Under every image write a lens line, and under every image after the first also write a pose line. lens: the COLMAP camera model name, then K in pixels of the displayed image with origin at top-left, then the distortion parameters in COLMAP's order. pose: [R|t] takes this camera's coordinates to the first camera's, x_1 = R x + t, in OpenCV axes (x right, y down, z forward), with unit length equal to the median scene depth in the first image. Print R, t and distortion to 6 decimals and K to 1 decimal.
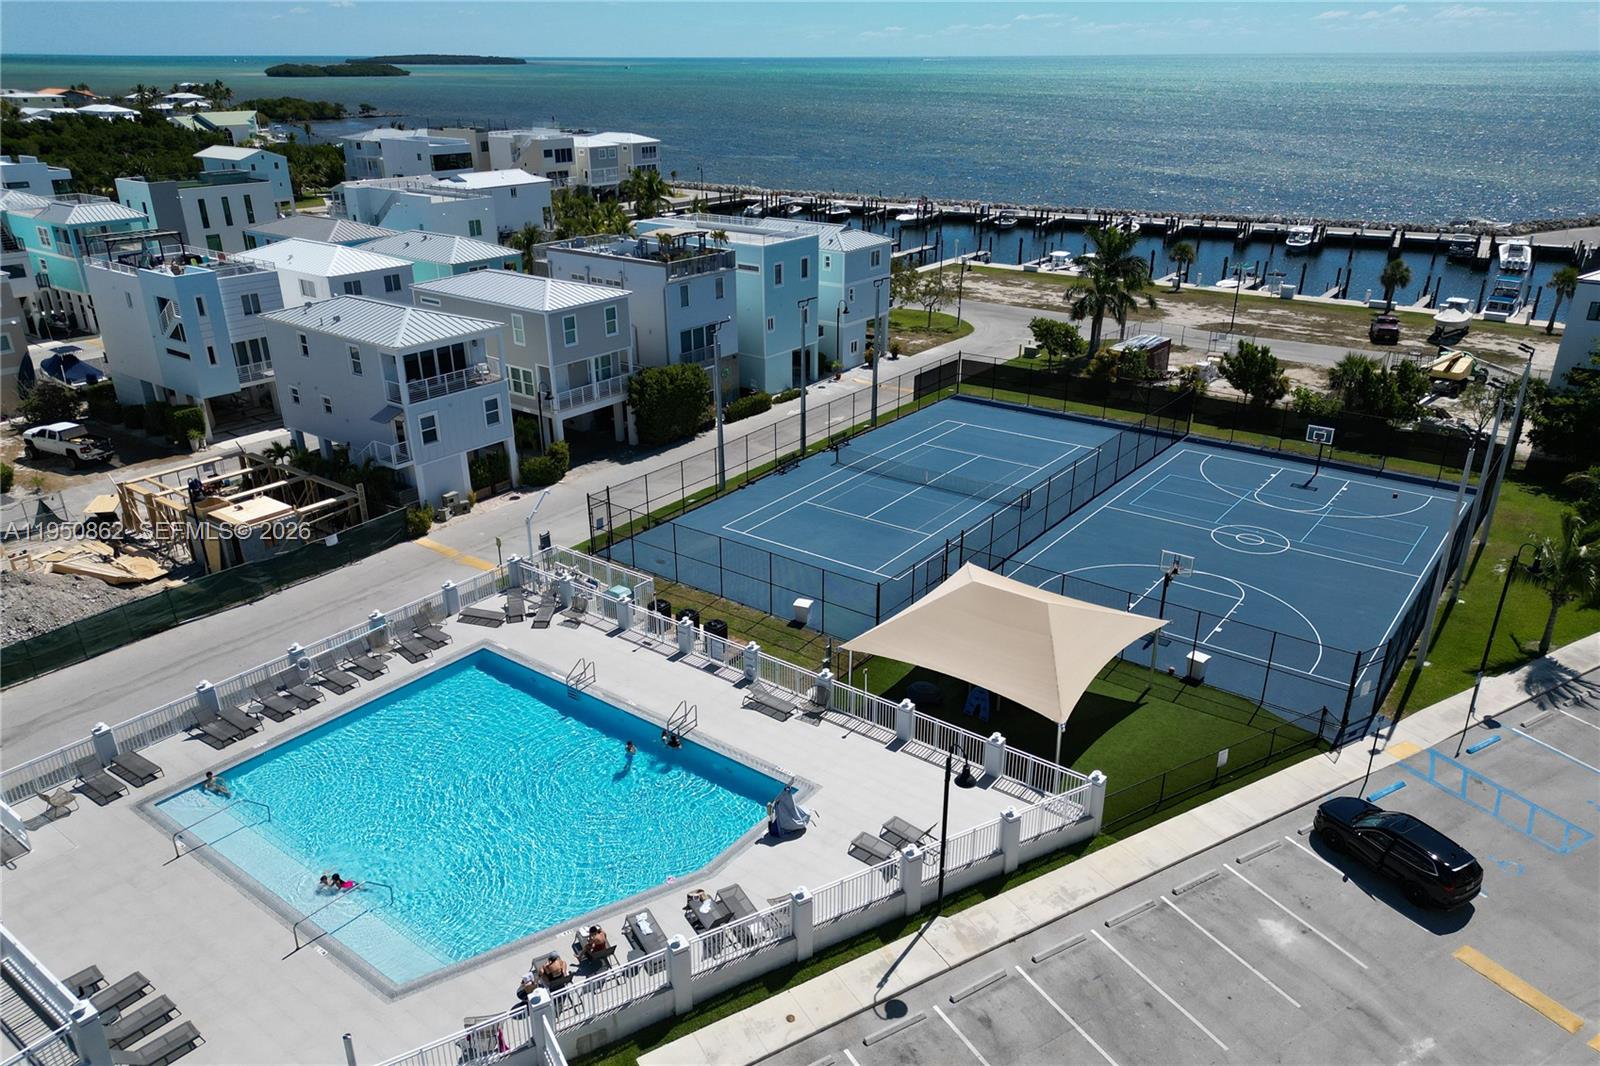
lens RADIAL K [[1113.2, 0, 794.9], [0, 1113.2, 567.7], [0, 0, 1]] dist [0.053522, -0.050179]
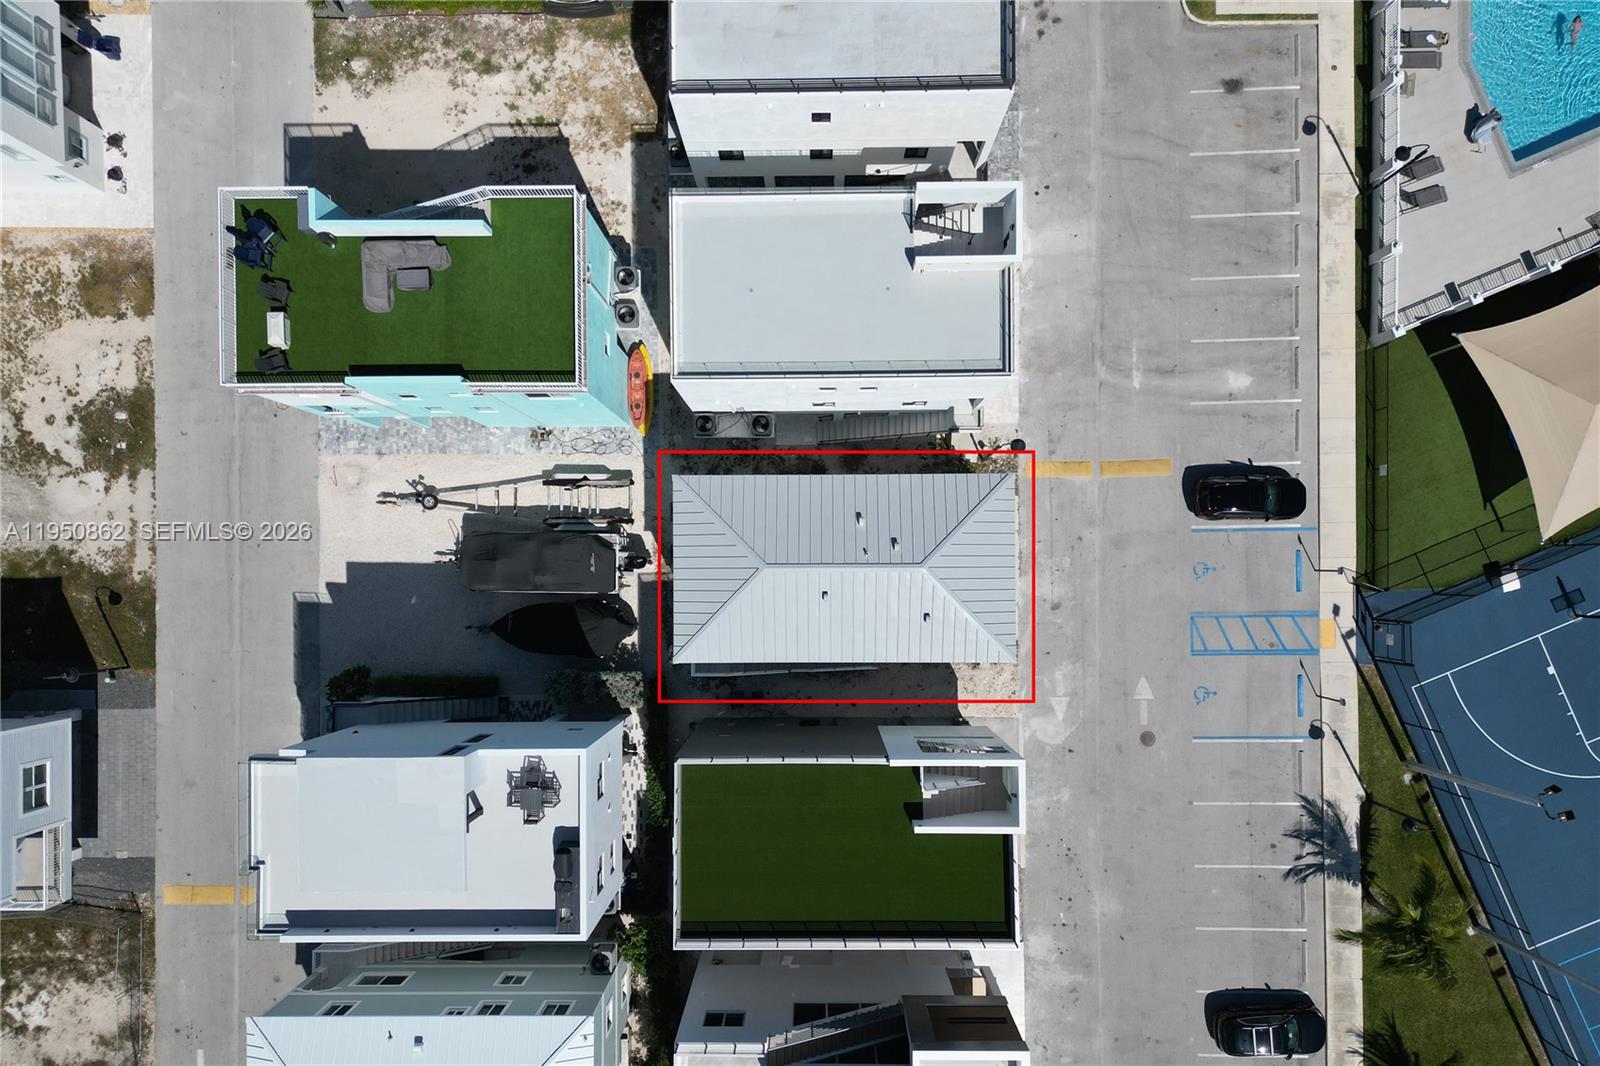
lens RADIAL K [[1113.2, 0, 794.9], [0, 1113.2, 567.7], [0, 0, 1]] dist [0.053522, -0.050179]
pose [[-0.498731, 0.866683, 0.011314, 0.727764], [-0.332776, -0.203515, 0.920783, -0.738961], [0.800329, 0.455458, 0.389911, 0.014416]]
